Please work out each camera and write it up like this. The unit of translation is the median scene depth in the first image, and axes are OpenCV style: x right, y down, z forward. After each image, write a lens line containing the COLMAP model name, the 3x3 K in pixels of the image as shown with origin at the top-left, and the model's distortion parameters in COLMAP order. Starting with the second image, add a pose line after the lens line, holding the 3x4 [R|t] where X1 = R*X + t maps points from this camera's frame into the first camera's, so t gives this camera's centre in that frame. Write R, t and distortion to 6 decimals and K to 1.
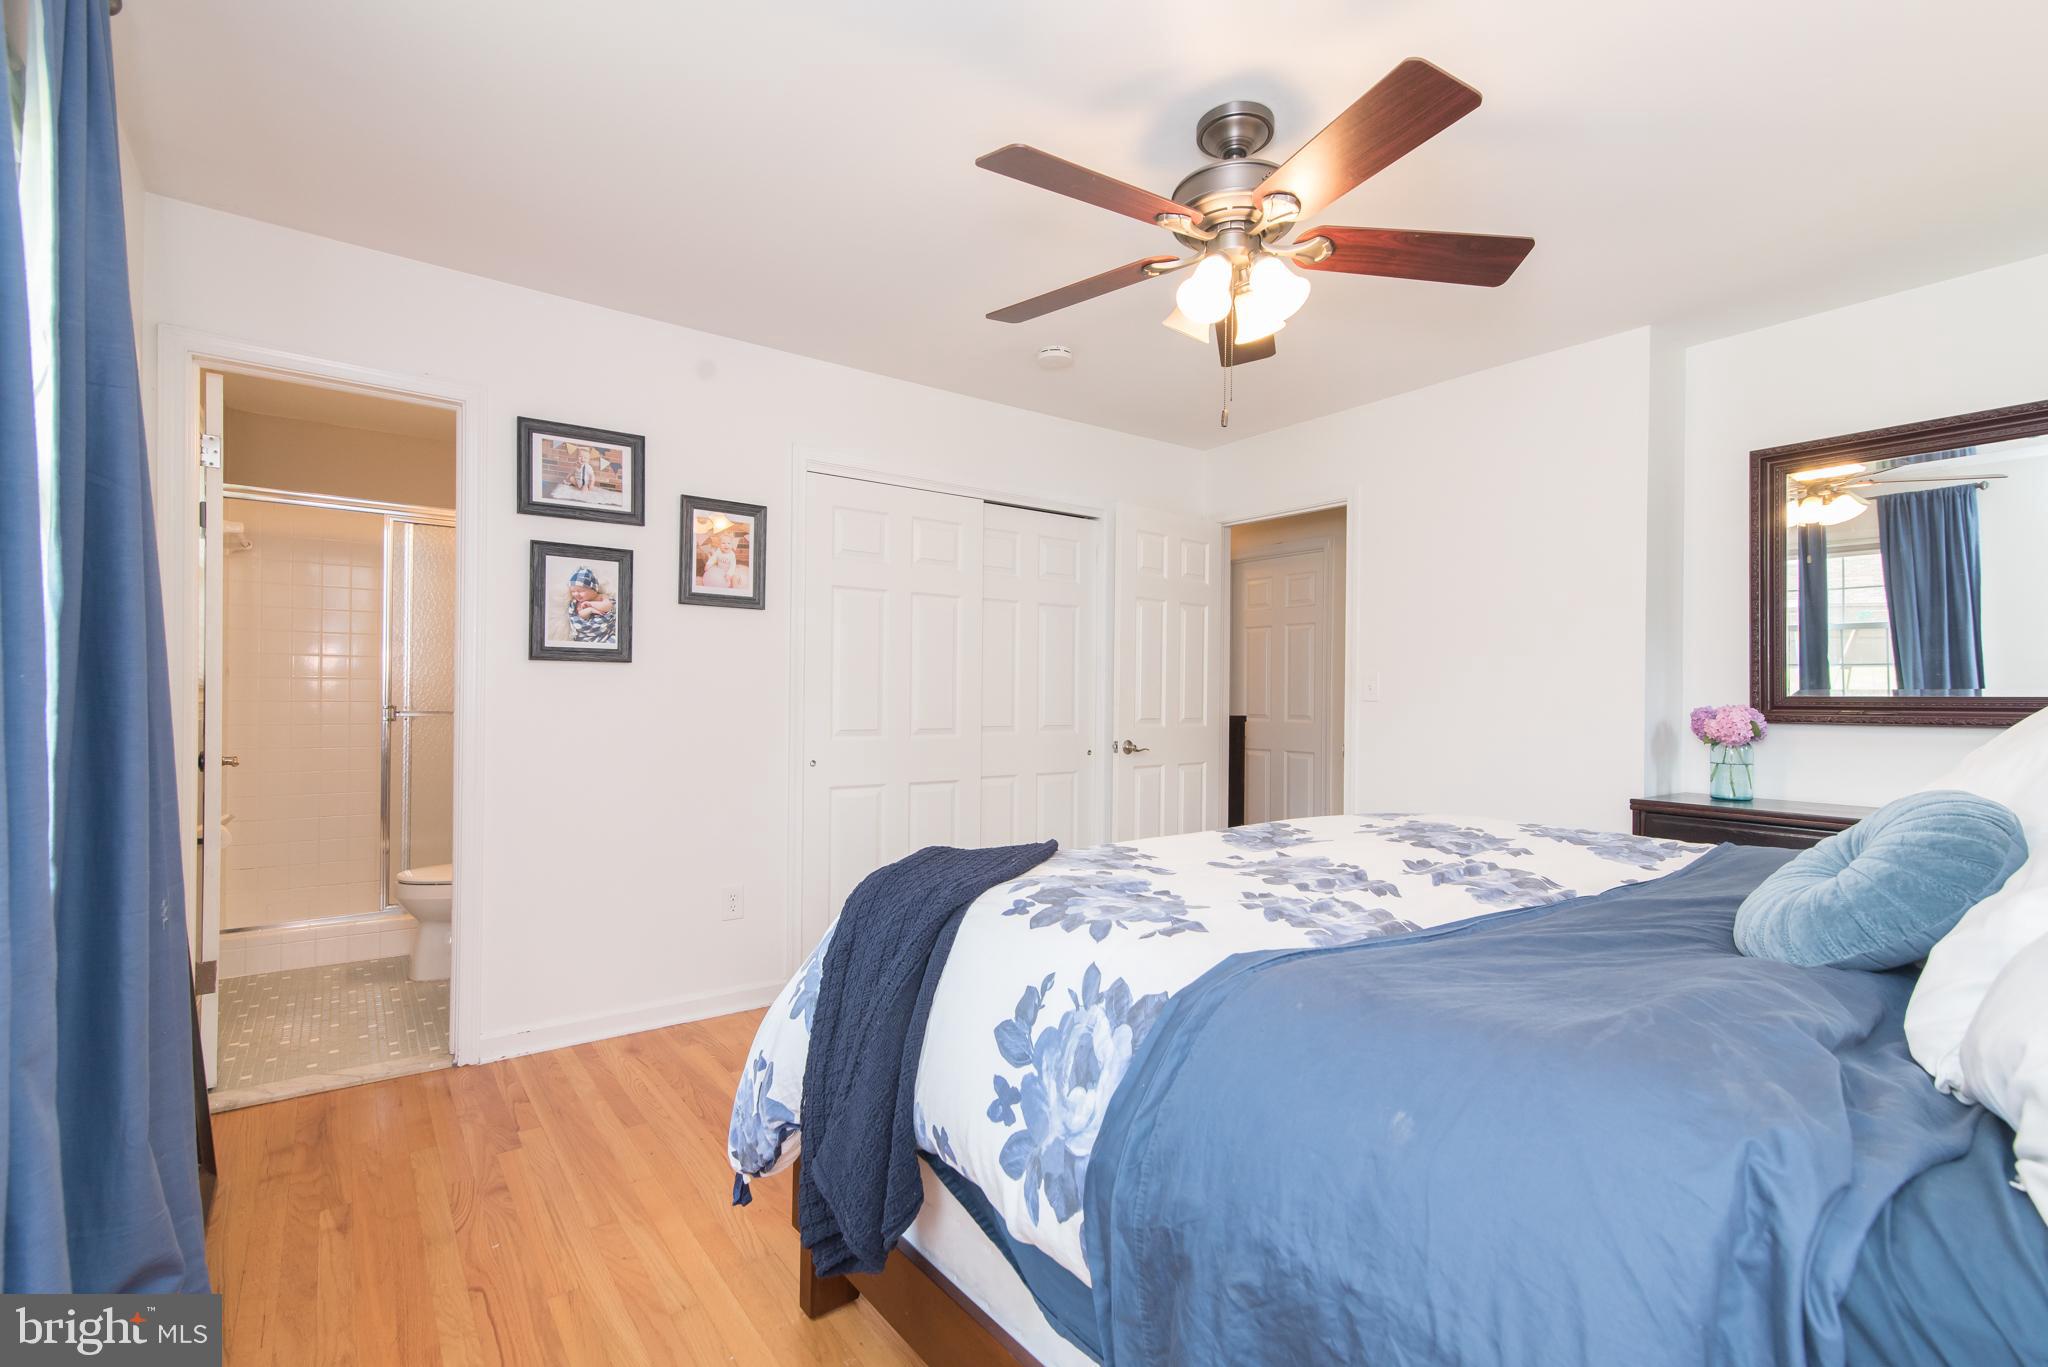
lens RADIAL K [[925.6, 0, 1024.0], [0, 925.6, 683.5], [0, 0, 1]] dist [0.014027, 0.000305]
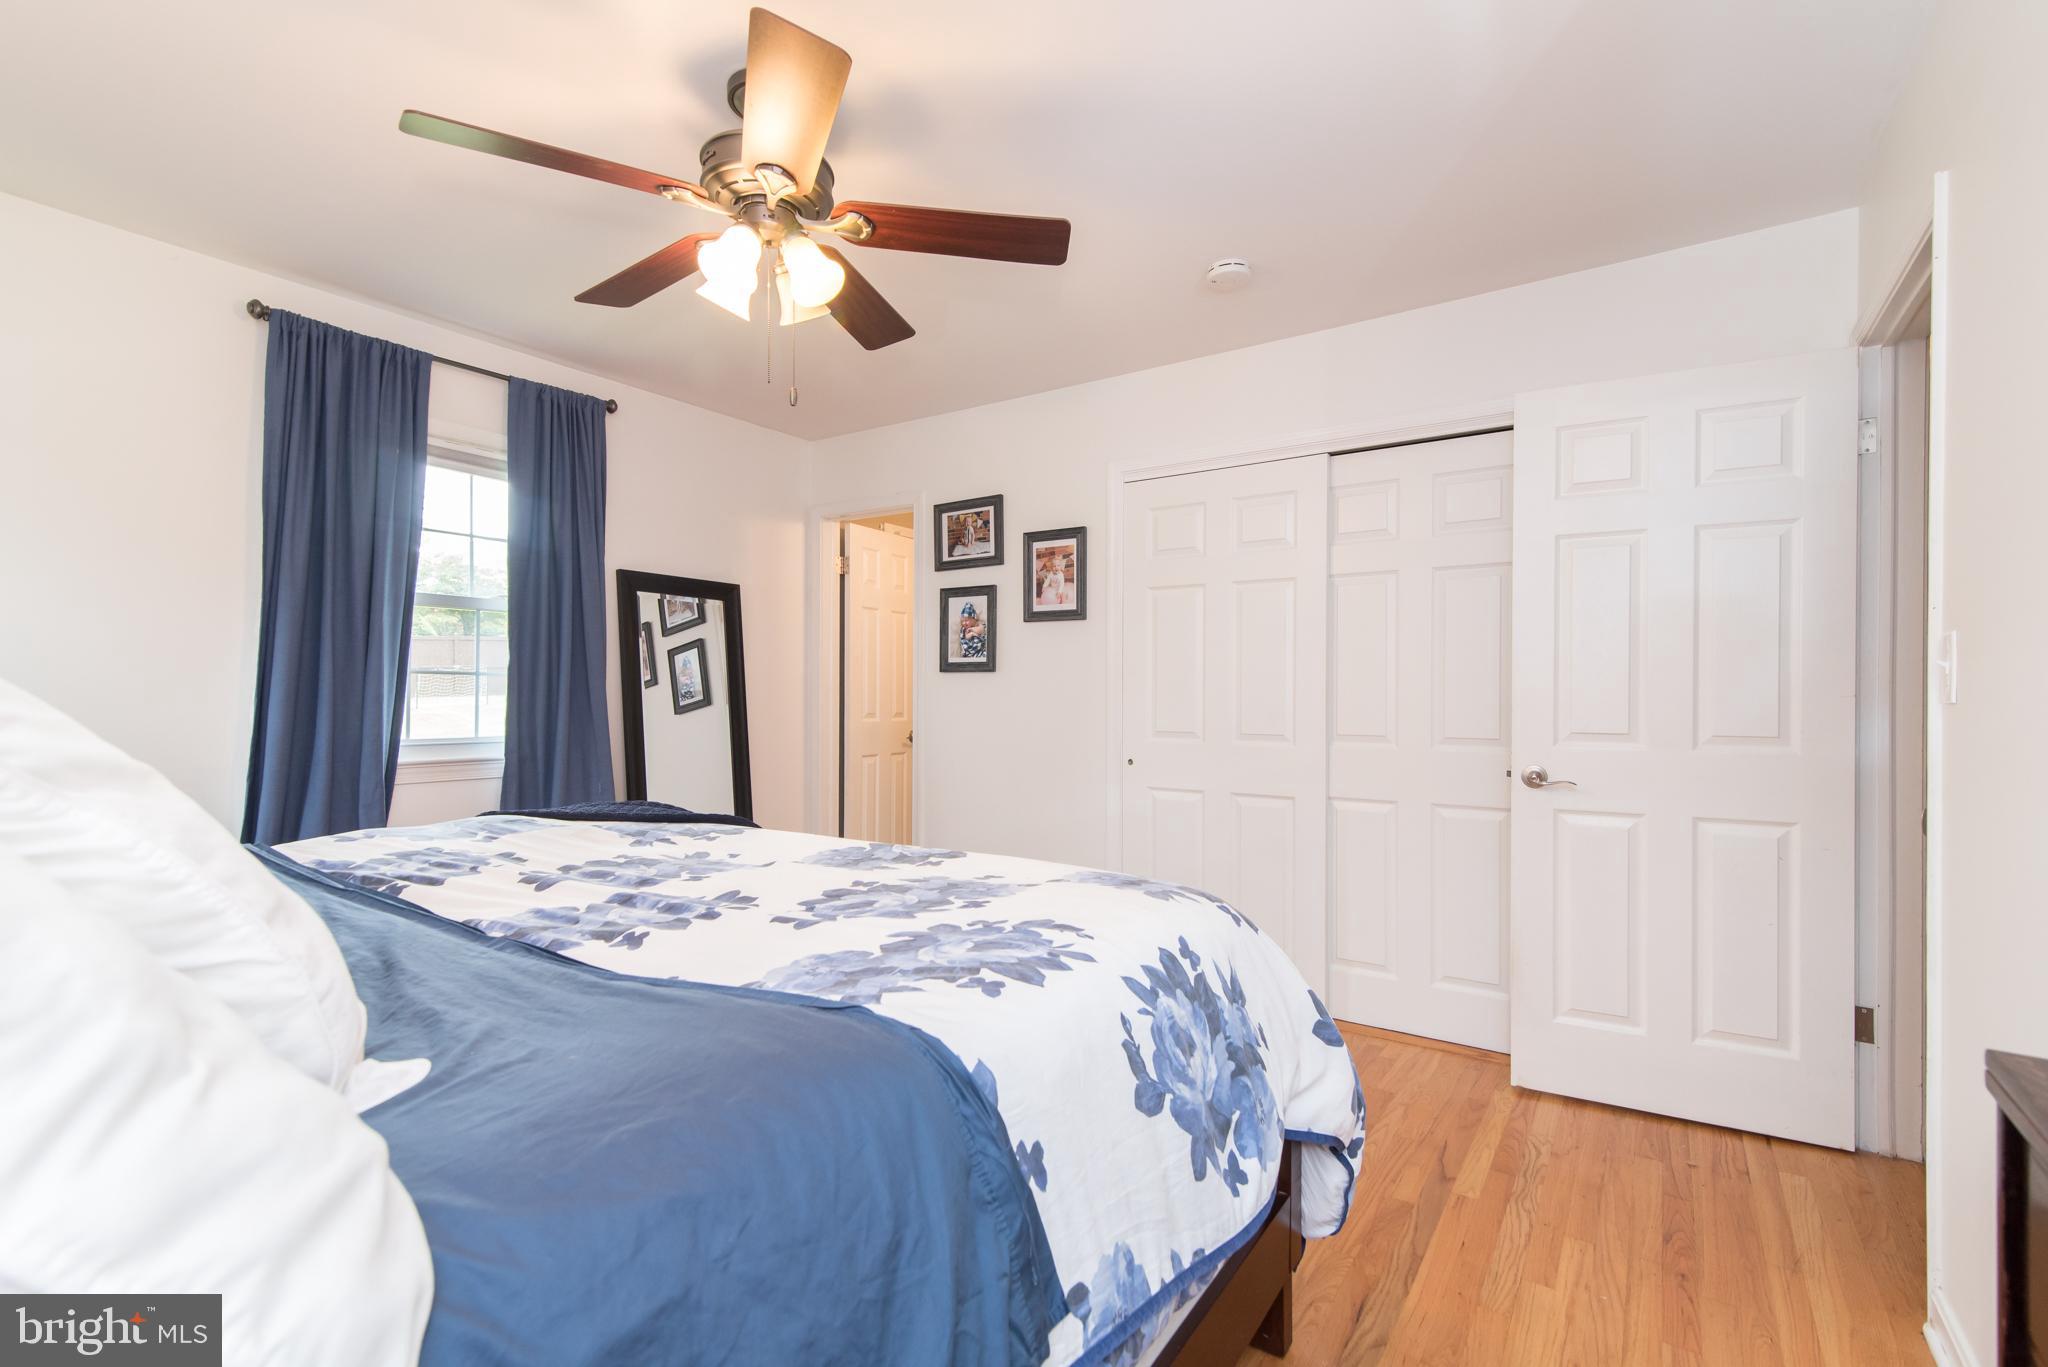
lens RADIAL K [[925.6, 0, 1024.0], [0, 925.6, 683.5], [0, 0, 1]] dist [0.014027, 0.000305]
pose [[0.320427, -0.019888, -0.947064, 0.818913], [0.009708, 0.999796, -0.017711, 0.017448], [0.947223, -0.003519, 0.320555, 0.632163]]
